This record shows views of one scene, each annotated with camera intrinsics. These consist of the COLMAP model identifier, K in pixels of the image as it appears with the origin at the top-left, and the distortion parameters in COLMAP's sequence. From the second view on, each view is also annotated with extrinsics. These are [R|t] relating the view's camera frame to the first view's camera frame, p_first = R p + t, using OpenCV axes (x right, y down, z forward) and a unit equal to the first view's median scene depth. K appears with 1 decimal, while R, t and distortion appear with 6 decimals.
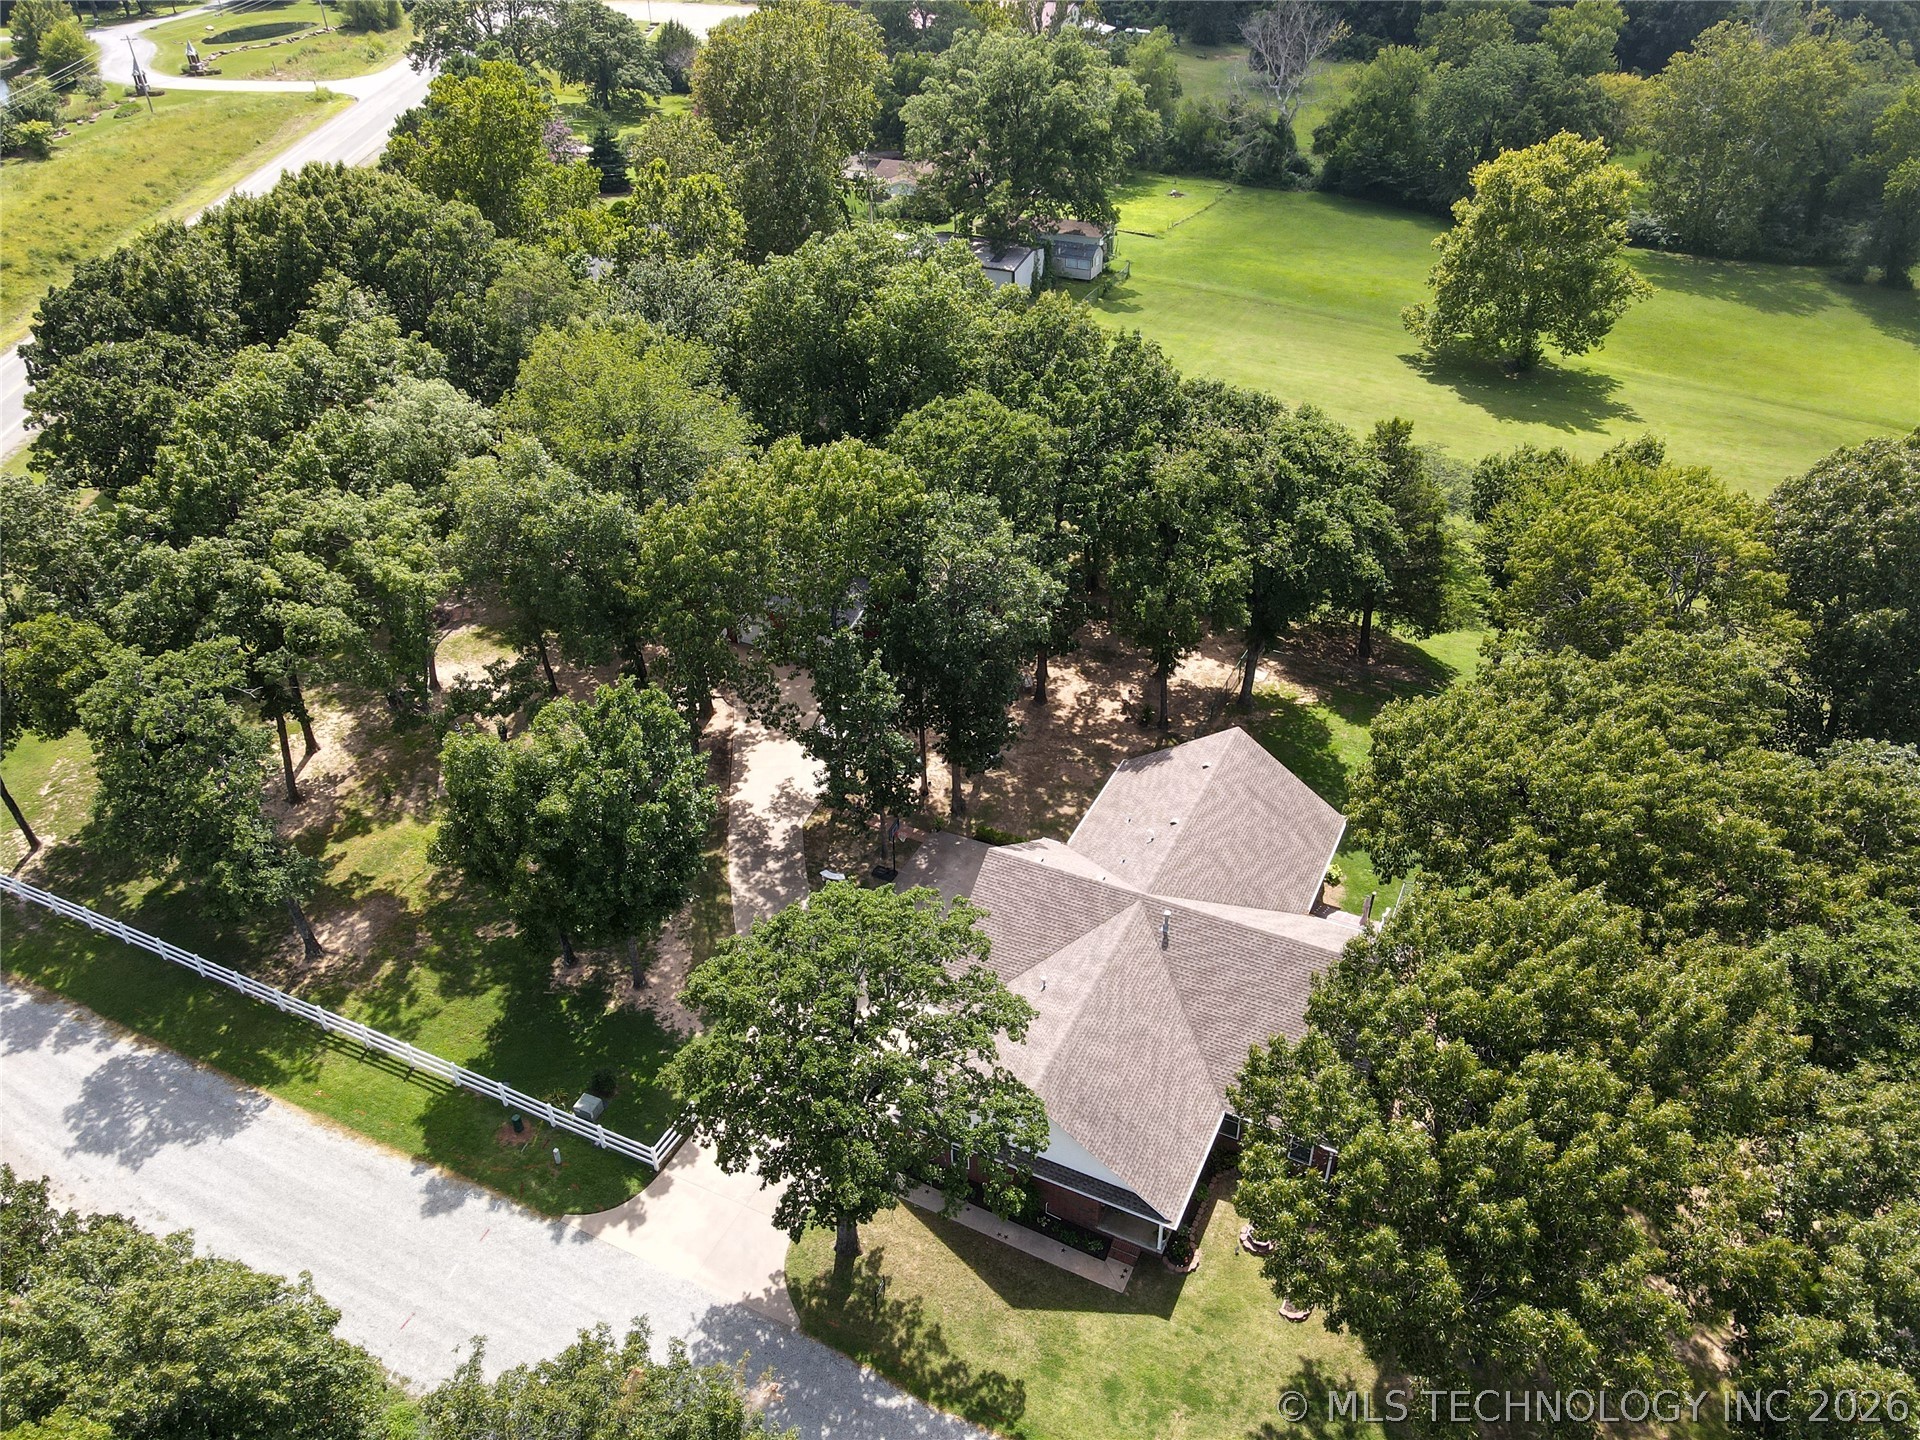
lens RADIAL K [[1405.8, 0, 967.4], [0, 1405.8, 729.9], [0, 0, 1]] dist [0.018189, 0.000714]
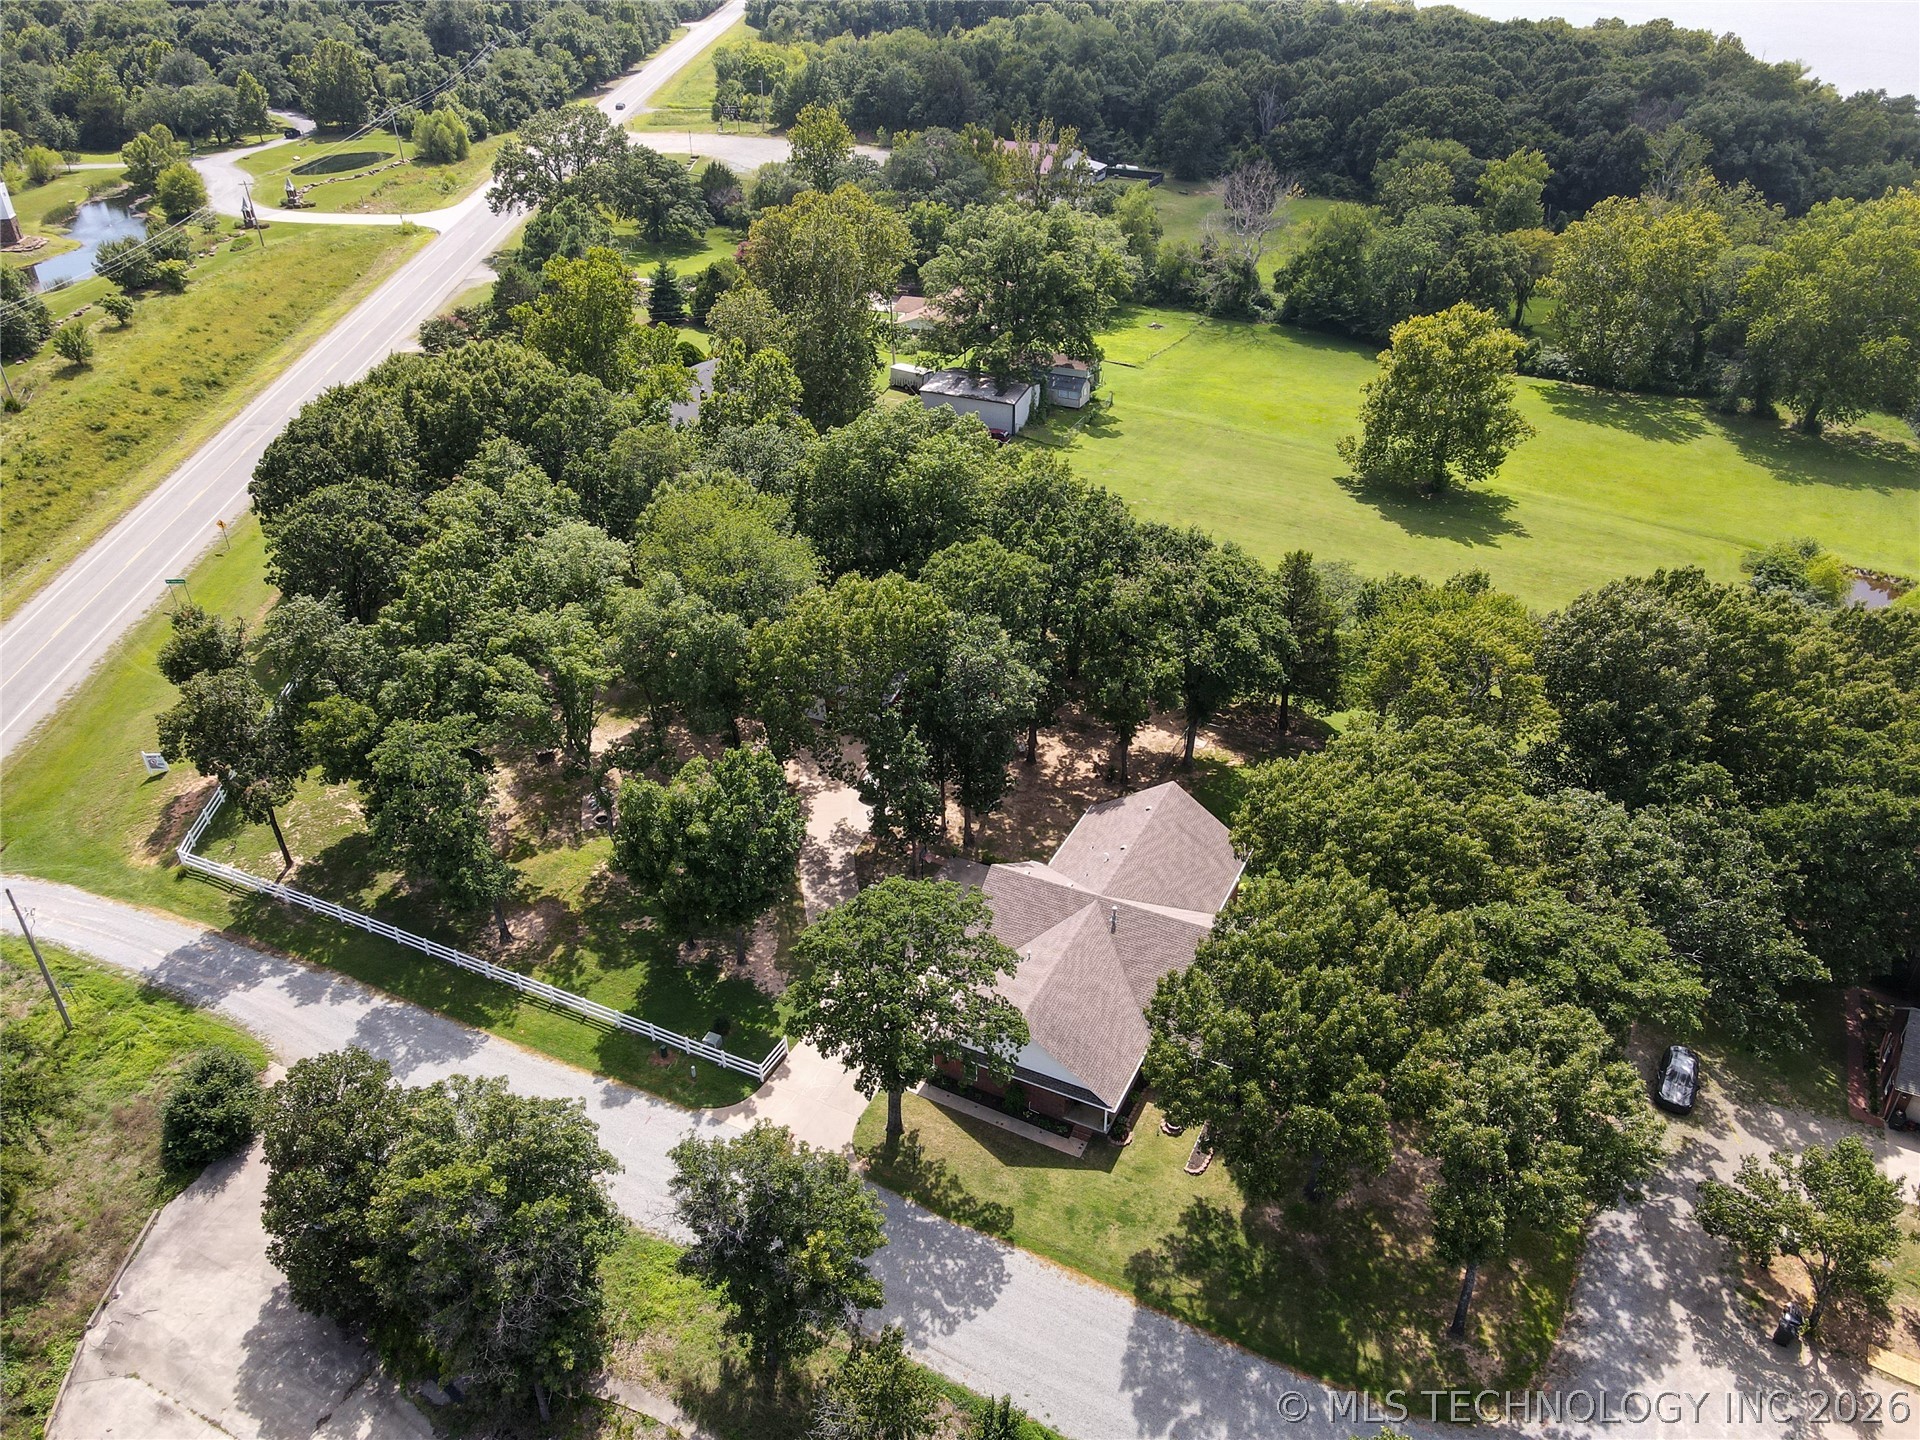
lens RADIAL K [[1405.8, 0, 968.7], [0, 1405.8, 727.6], [0, 0, 1]] dist [0.018189, 0.000714]
pose [[0.999981, 0.006137, -0.000521, -0.007007], [-0.006154, 0.998840, -0.047750, 0.012769], [0.000228, 0.047753, 0.998859, -0.381389]]
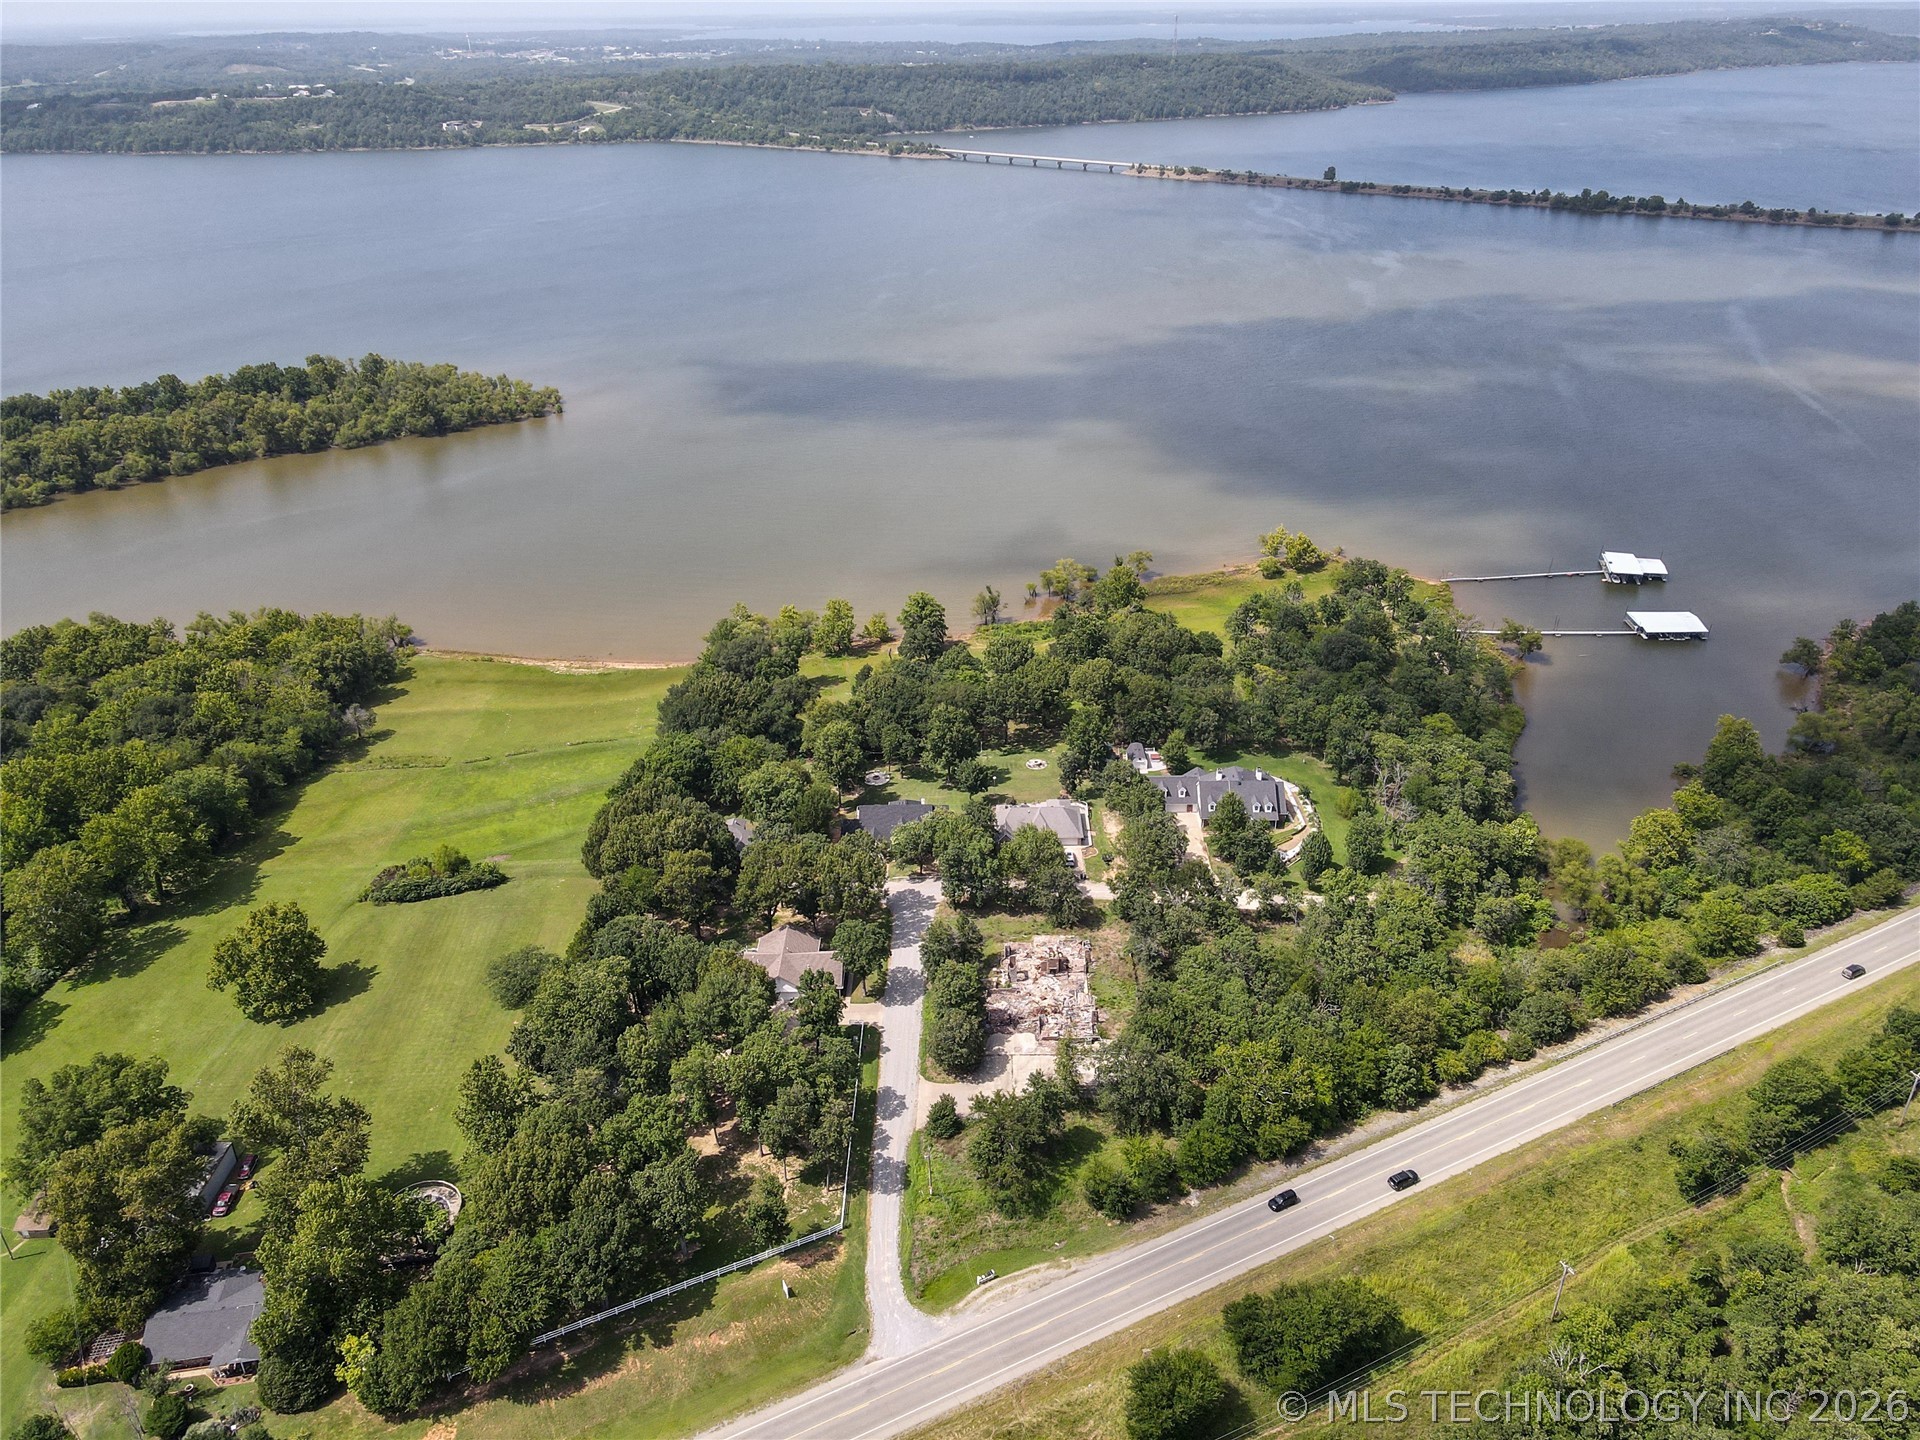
lens RADIAL K [[1405.8, 0, 971.9], [0, 1405.8, 721.0], [0, 0, 1]] dist [0.018189, 0.000714]
pose [[-0.432661, -0.399462, 0.808229, -3.088674], [0.535038, 0.607777, 0.586806, -2.358180], [-0.725630, 0.686321, -0.049234, 0.213862]]
